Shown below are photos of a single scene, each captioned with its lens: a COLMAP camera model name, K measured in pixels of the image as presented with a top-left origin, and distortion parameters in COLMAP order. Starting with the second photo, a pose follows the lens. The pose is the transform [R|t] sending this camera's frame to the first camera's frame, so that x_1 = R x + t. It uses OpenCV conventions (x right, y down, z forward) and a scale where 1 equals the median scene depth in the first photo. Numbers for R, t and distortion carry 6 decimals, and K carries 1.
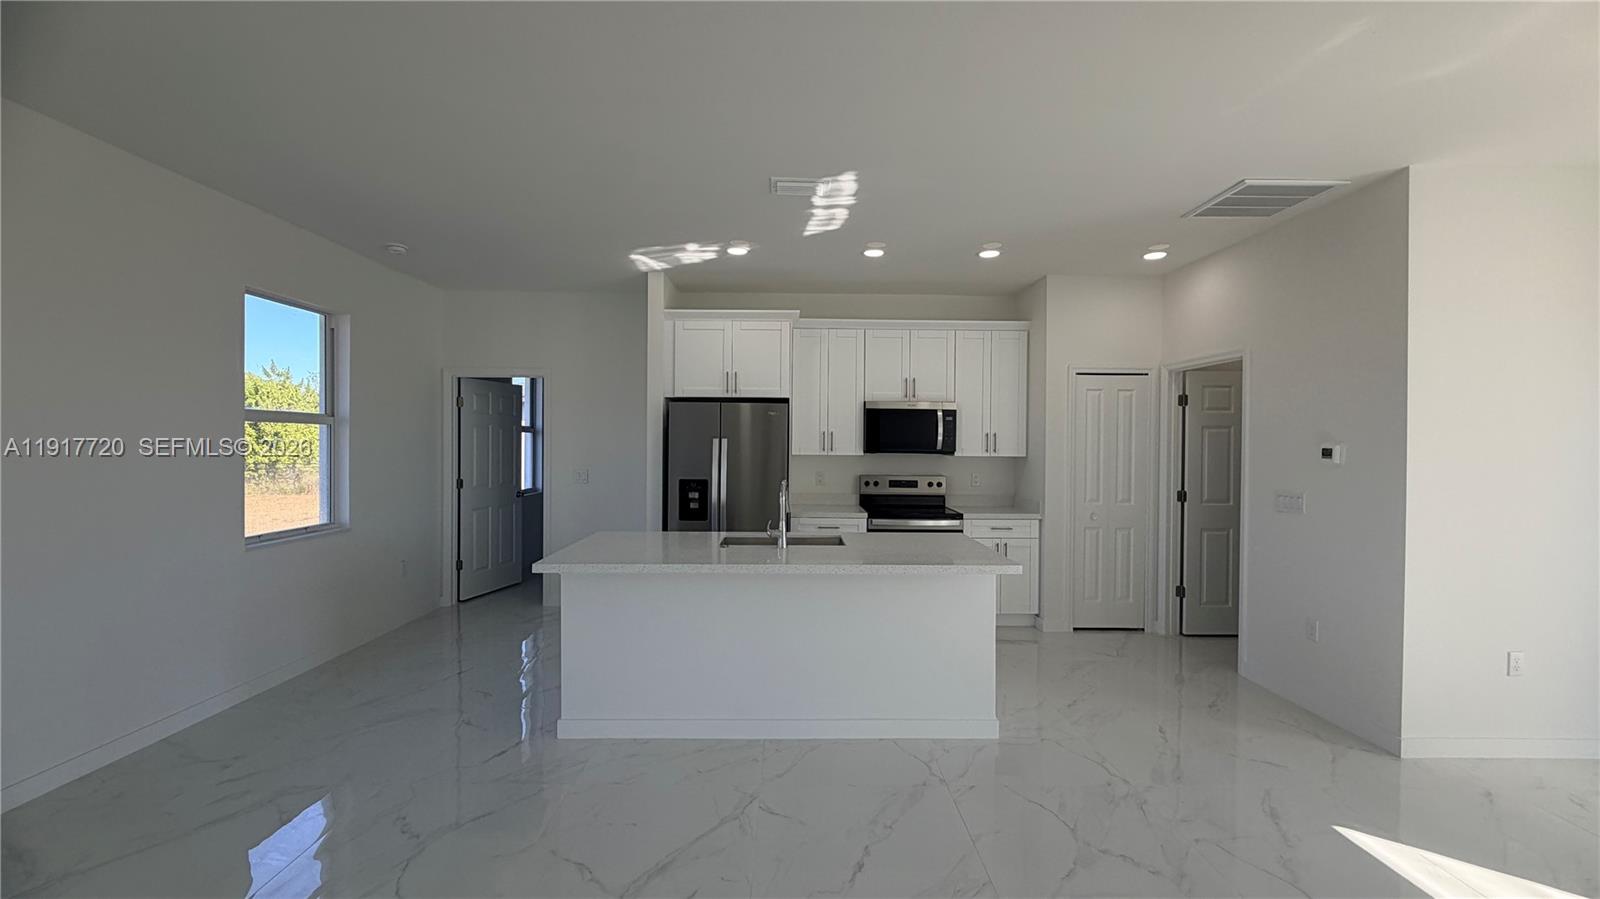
lens RADIAL K [[634.7, 0, 799.1], [0, 634.7, 445.1], [0, 0, 1]] dist [-0.001126, 0.000335]
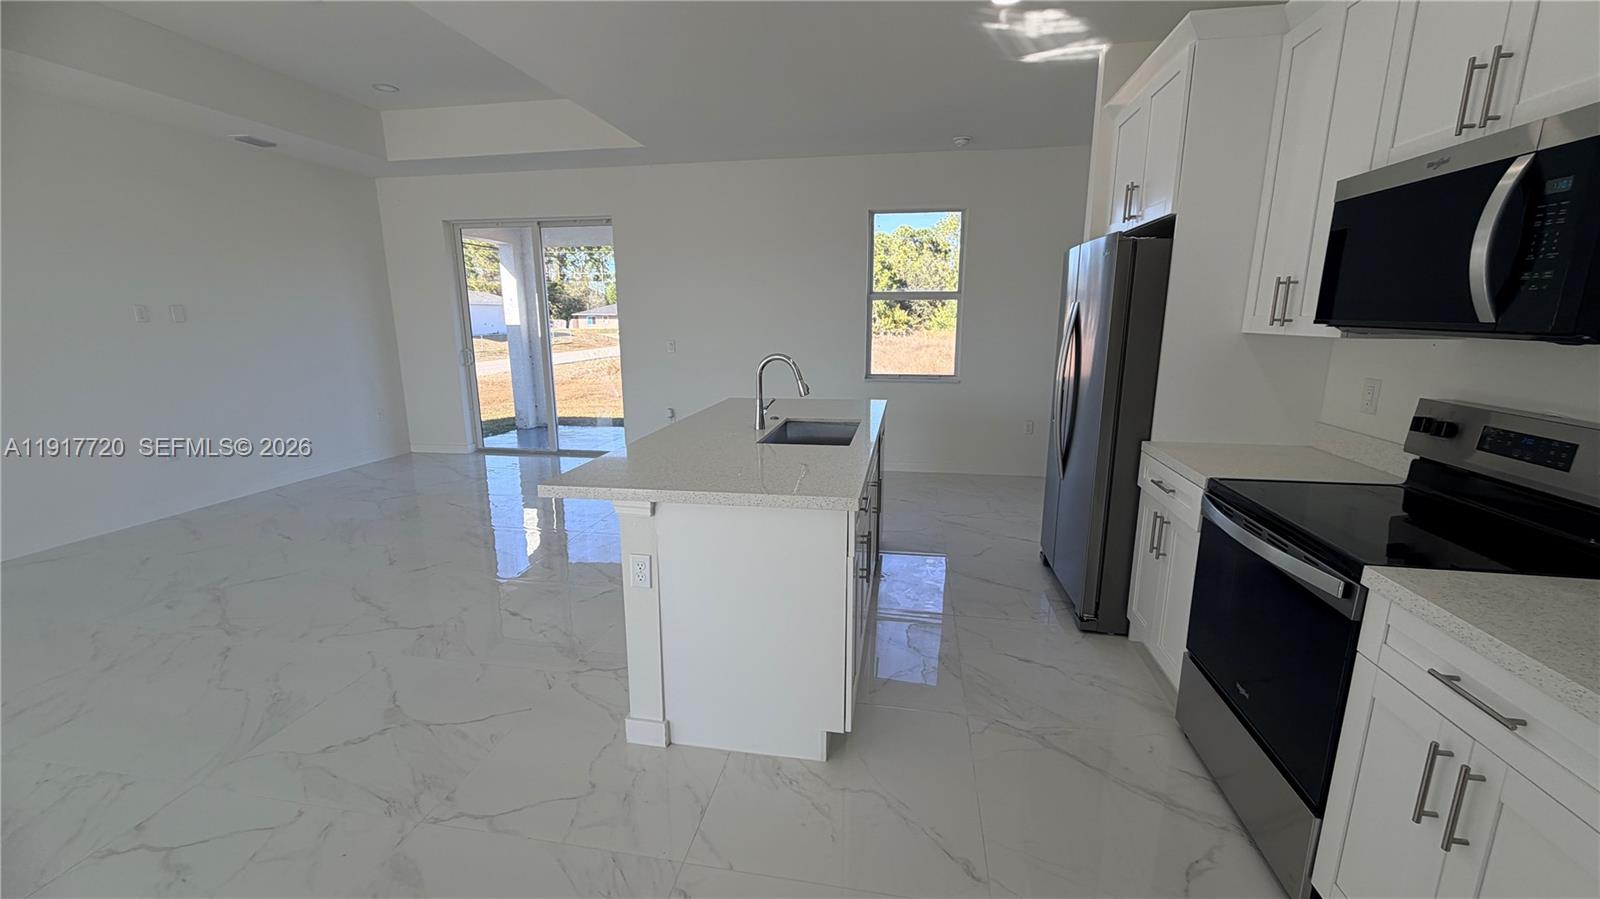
lens RADIAL K [[634.7, 0, 797.0], [0, 634.7, 446.0], [0, 0, 1]] dist [-0.001126, 0.000335]
pose [[-0.189167, 0.191617, -0.963067, 0.553892], [-0.002513, 0.980678, 0.195615, 0.006865], [0.981942, 0.039424, -0.185031, 0.812444]]
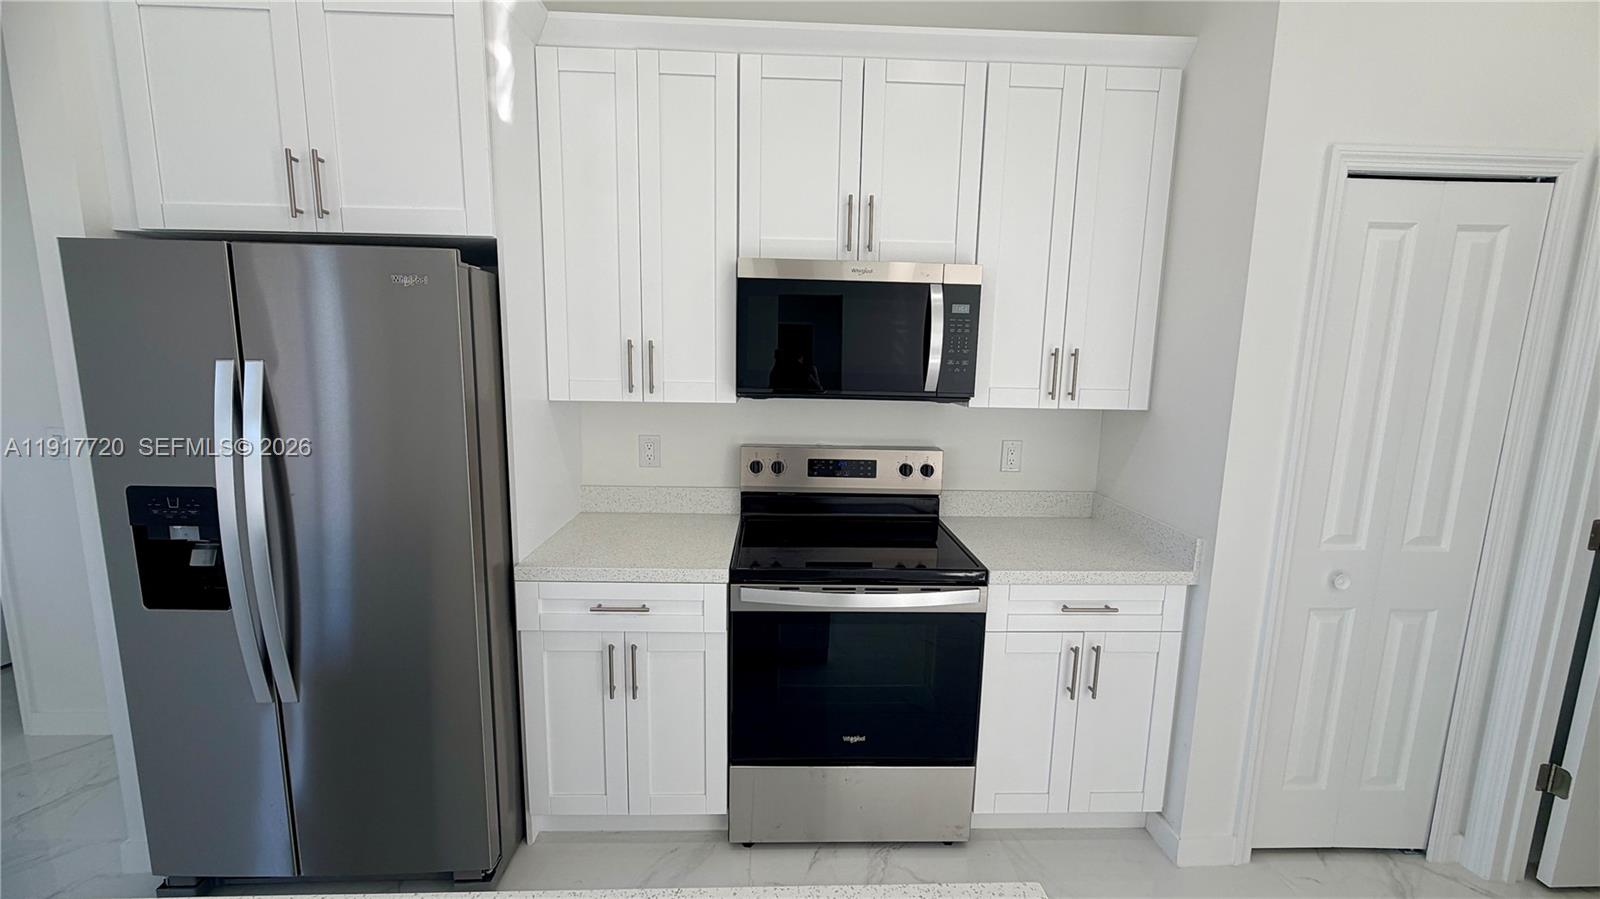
lens RADIAL K [[634.7, 0, 798.7], [0, 634.7, 447.3], [0, 0, 1]] dist [-0.001126, 0.000335]
pose [[0.999712, 0.006686, 0.023061, 0.138891], [-0.010033, 0.988900, 0.148244, -0.016227], [-0.021814, -0.148432, 0.988682, 0.648733]]
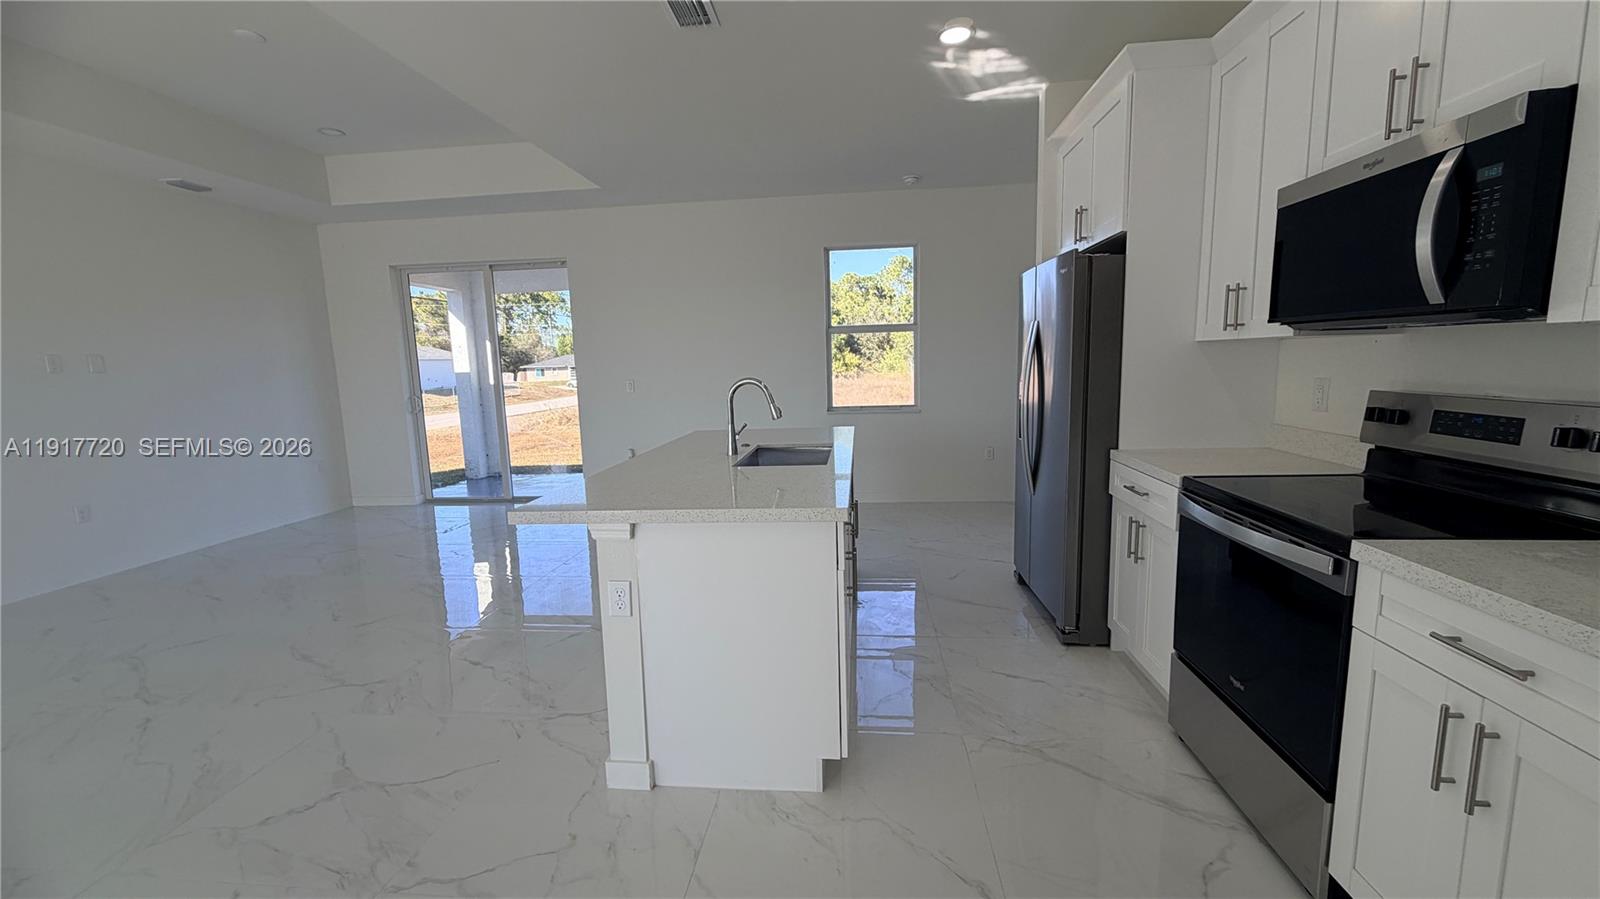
lens RADIAL K [[634.7, 0, 796.3], [0, 634.7, 446.2], [0, 0, 1]] dist [-0.001126, 0.000335]
pose [[-0.115064, 0.128432, -0.985021, 0.552120], [0.025576, 0.991661, 0.126310, 0.027540], [0.993029, -0.010659, -0.117389, 0.794681]]
